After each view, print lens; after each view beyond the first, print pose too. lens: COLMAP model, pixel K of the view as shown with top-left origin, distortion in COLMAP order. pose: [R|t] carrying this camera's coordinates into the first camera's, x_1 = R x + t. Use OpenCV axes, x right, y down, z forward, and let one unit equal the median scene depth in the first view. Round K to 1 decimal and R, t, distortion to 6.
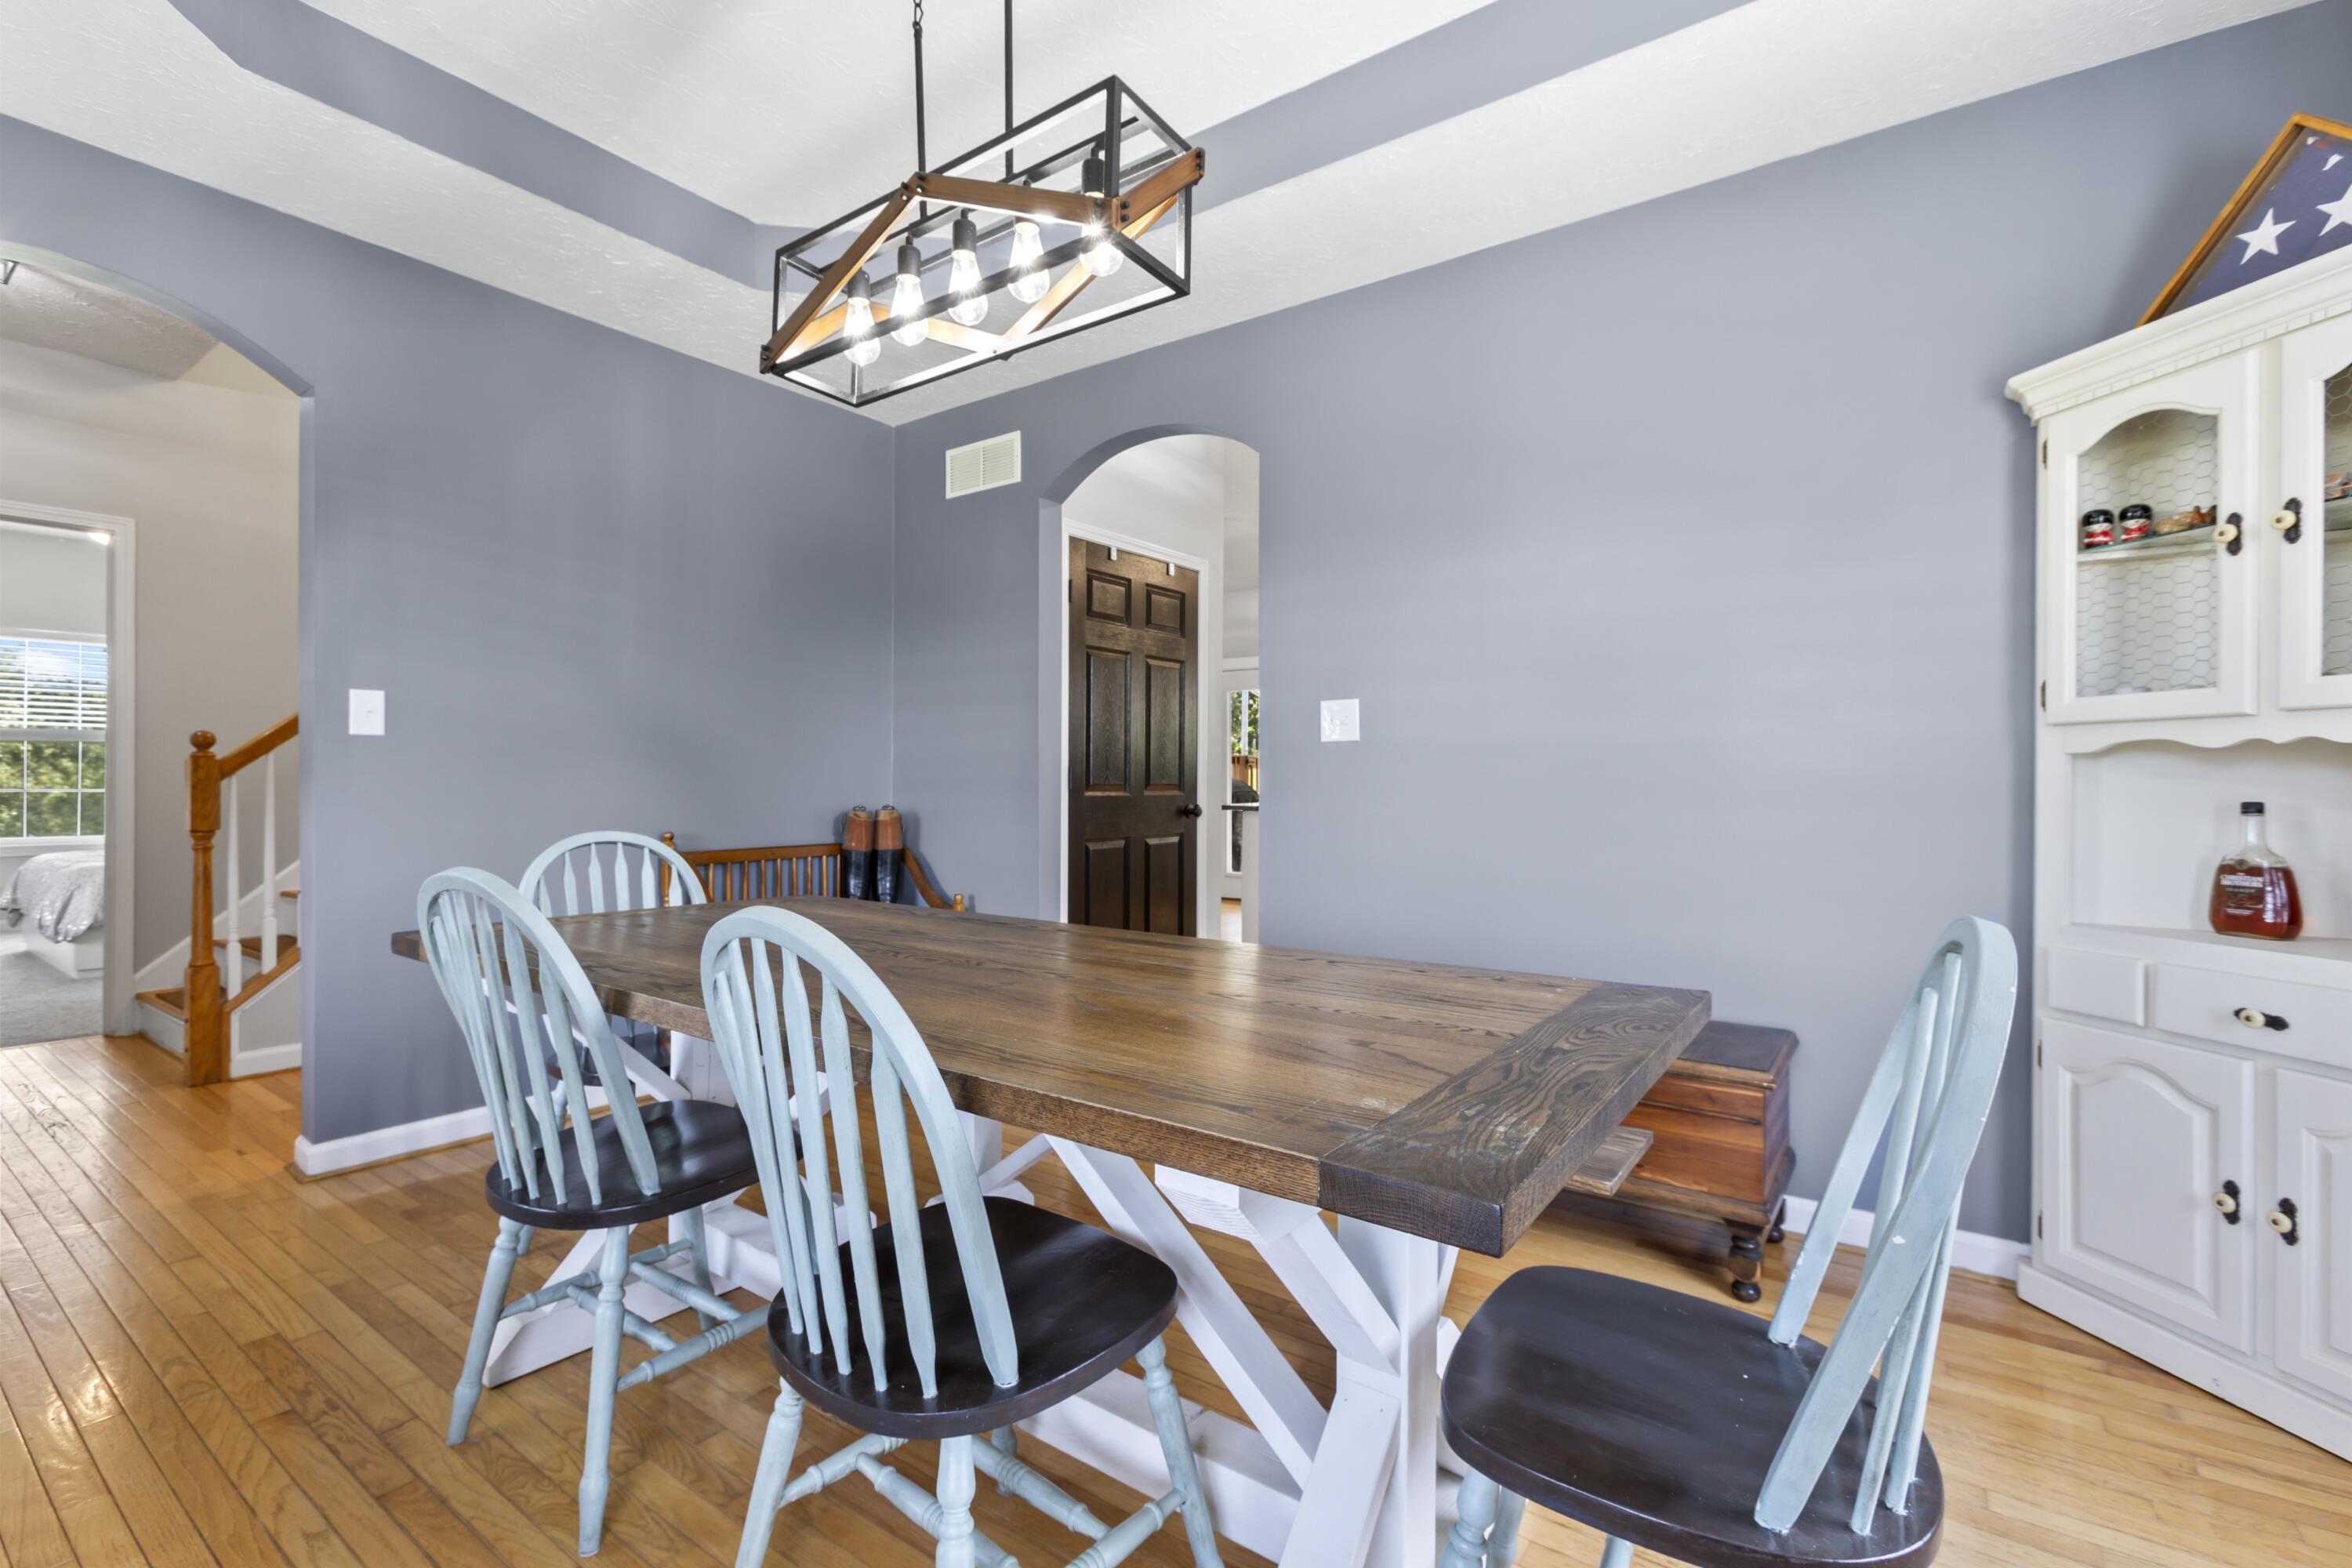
lens RADIAL K [[1074.7, 0, 1174.2], [0, 1074.7, 787.2], [0, 0, 1]] dist [-0.011062, 0.000831]
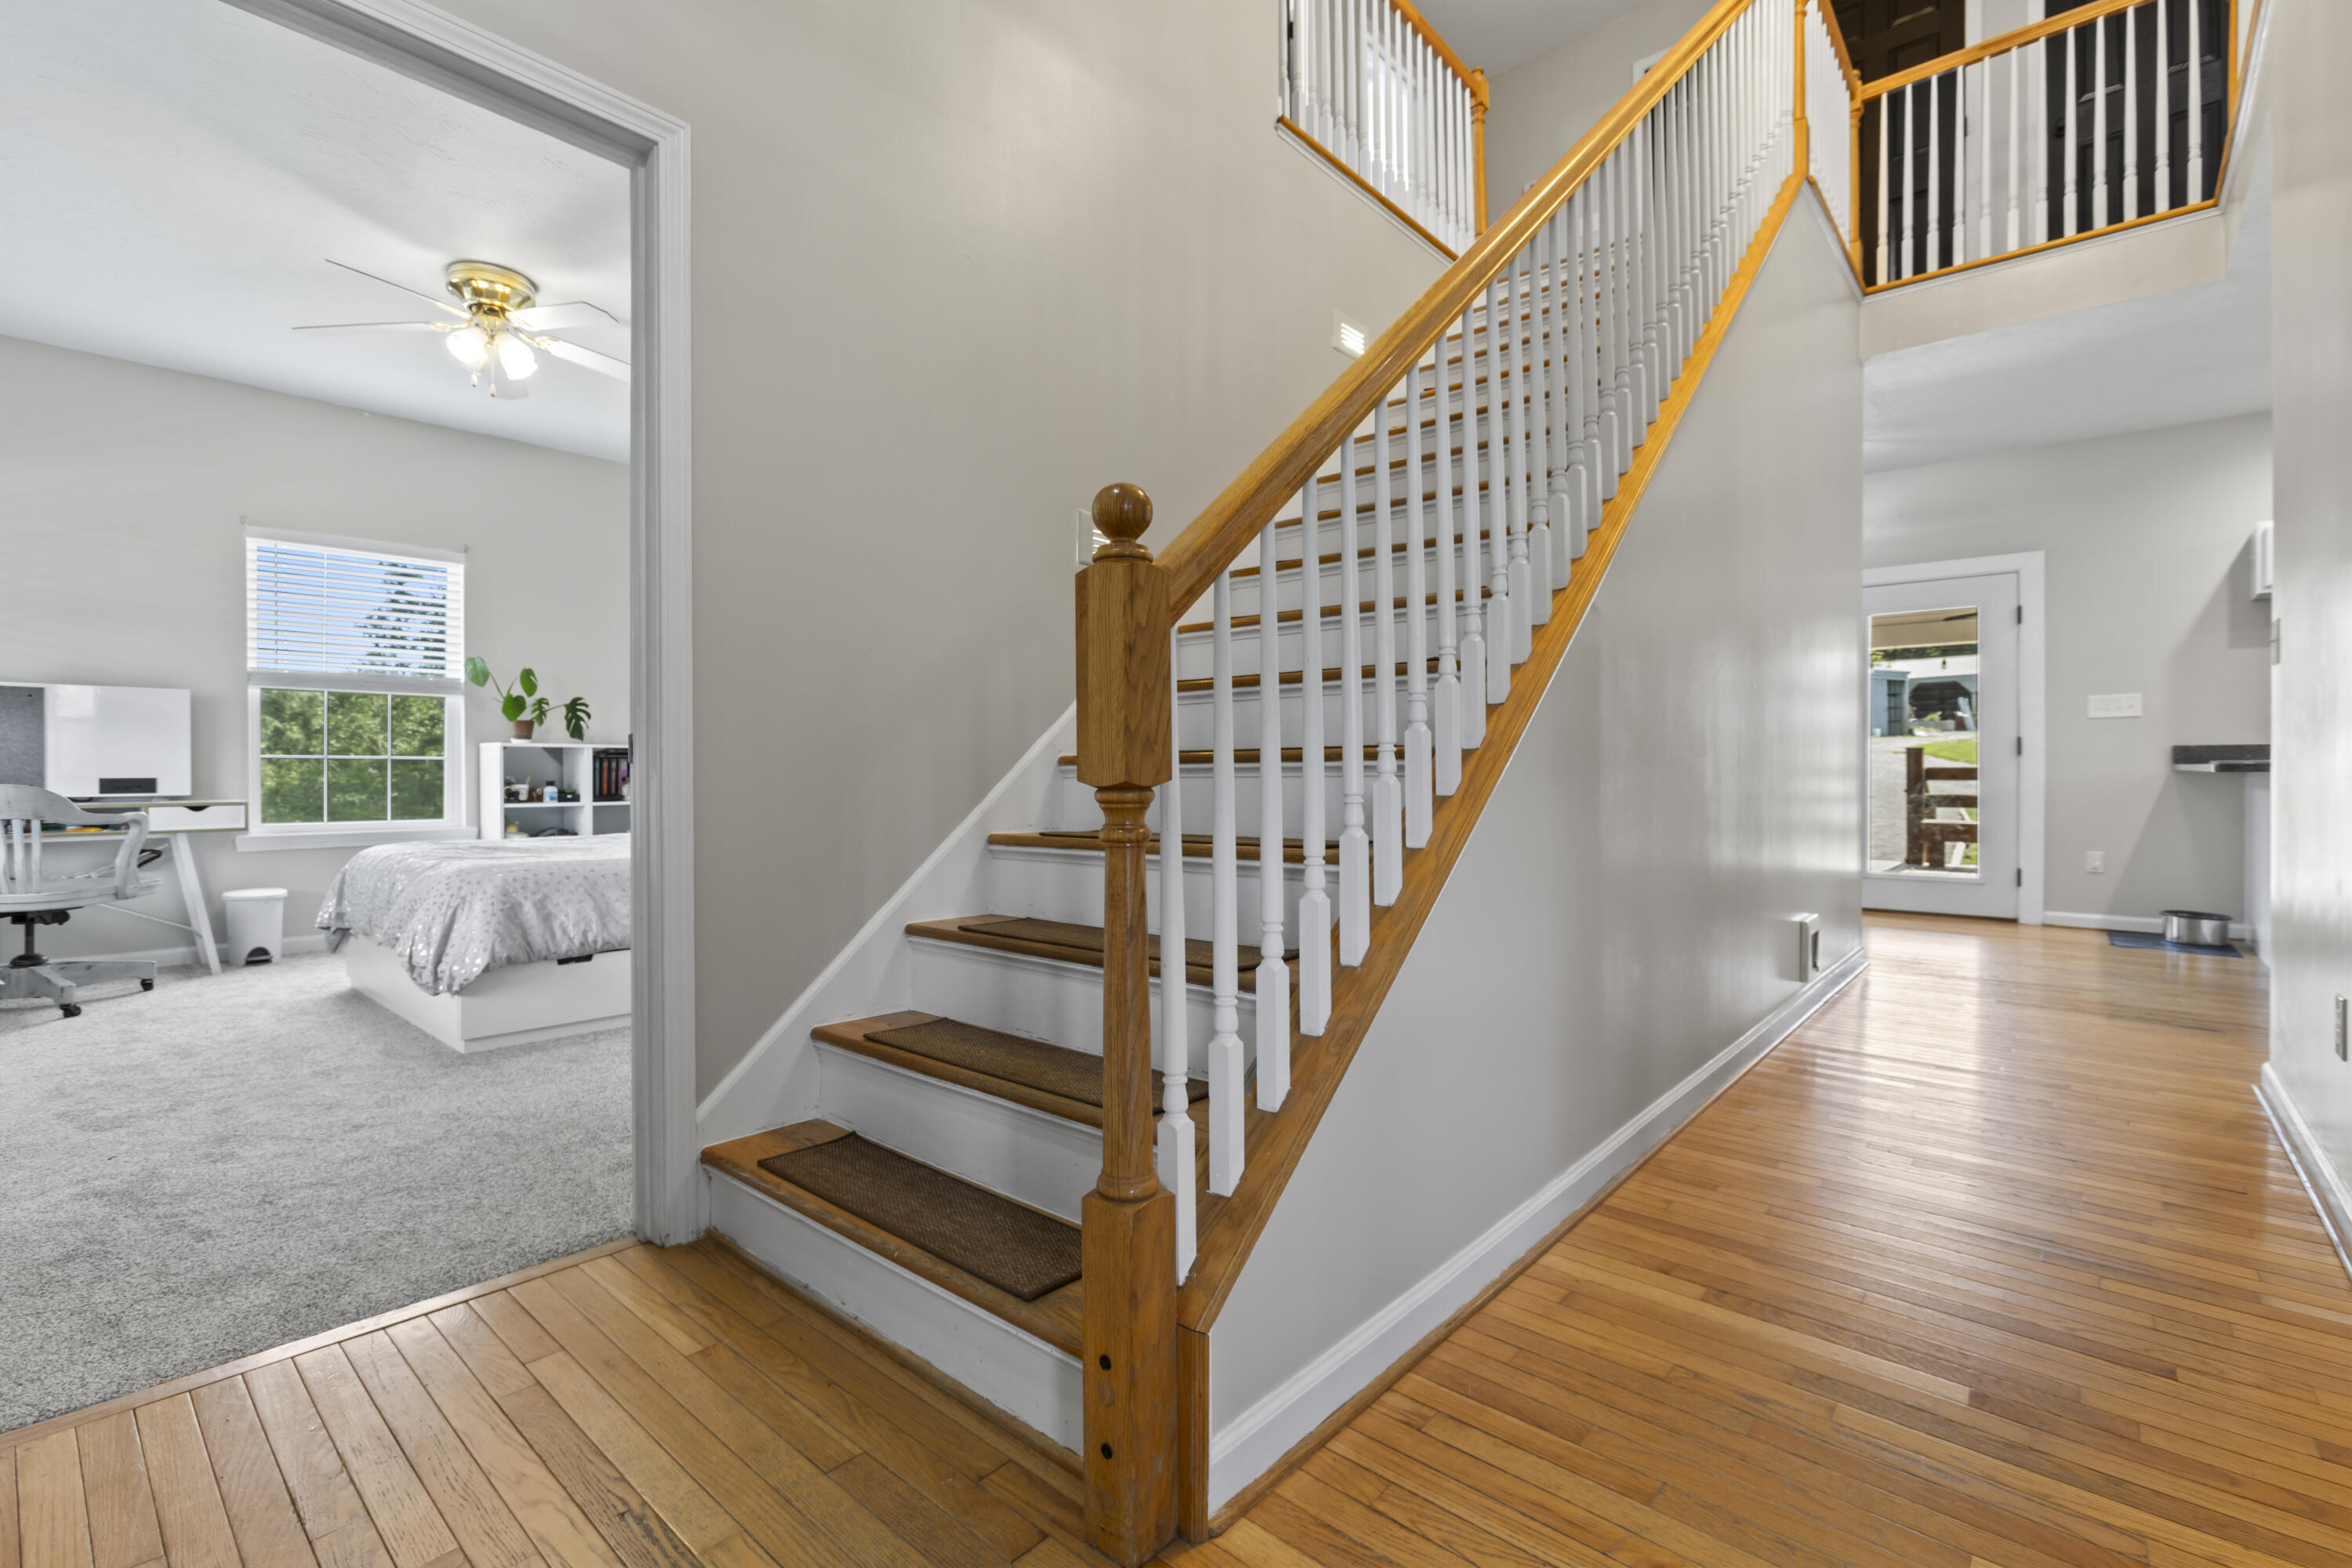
lens RADIAL K [[1074.7, 0, 1180.0], [0, 1074.7, 781.9], [0, 0, 1]] dist [-0.011062, 0.000831]
pose [[0.994688, -0.005102, -0.102809, -0.570887], [0.005394, 0.999982, 0.002563, 0.026885], [0.102794, -0.003104, 0.994698, 0.442915]]
